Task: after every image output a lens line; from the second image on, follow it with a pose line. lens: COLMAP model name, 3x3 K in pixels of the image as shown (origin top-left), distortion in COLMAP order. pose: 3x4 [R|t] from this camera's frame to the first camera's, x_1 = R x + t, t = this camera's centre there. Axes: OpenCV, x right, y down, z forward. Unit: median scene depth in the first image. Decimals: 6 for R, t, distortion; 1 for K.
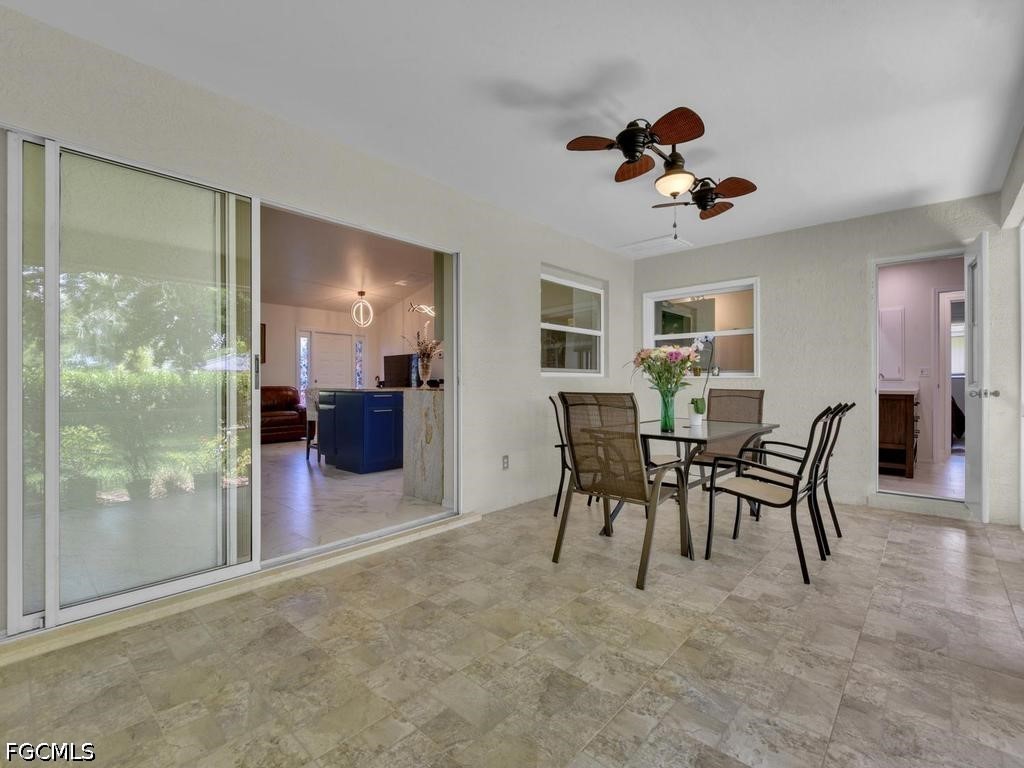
lens RADIAL K [[470.4, 0, 515.1], [0, 470.4, 382.1], [0, 0, 1]] dist [0.000104, -0.011753]
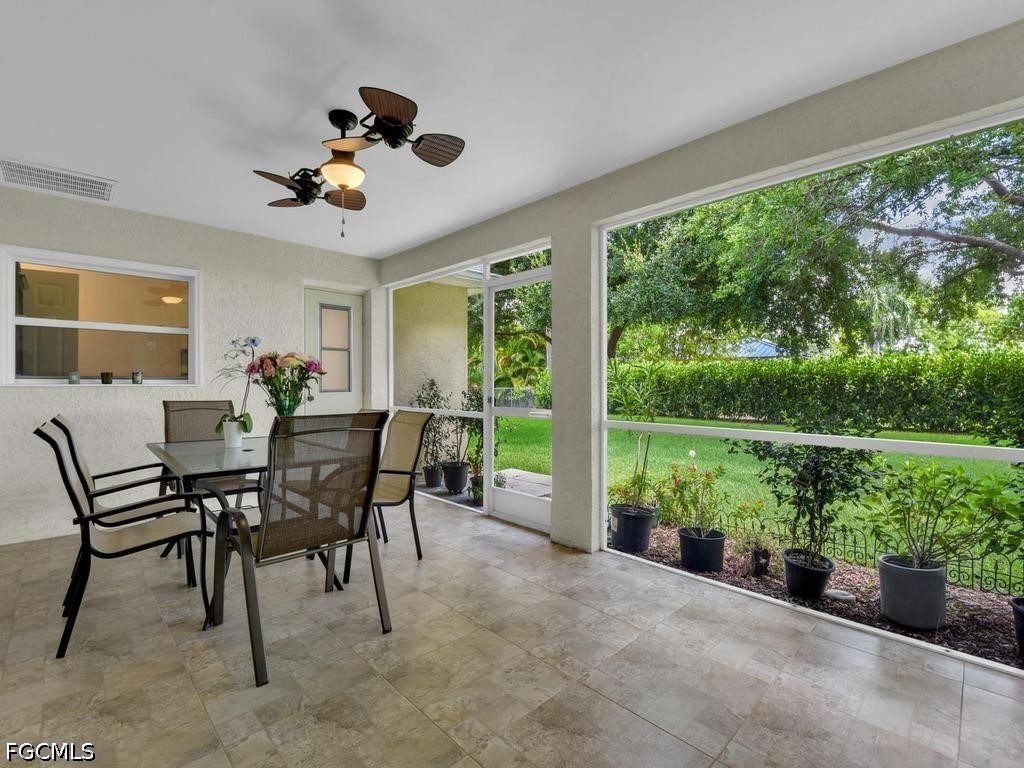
lens RADIAL K [[470.4, 0, 515.1], [0, 470.4, 382.1], [0, 0, 1]] dist [0.000104, -0.011753]
pose [[0.073656, -0.007468, 0.997256, -0.595197], [0.008349, 0.999942, 0.006871, -0.035919], [-0.997249, 0.007820, 0.073714, 0.689069]]
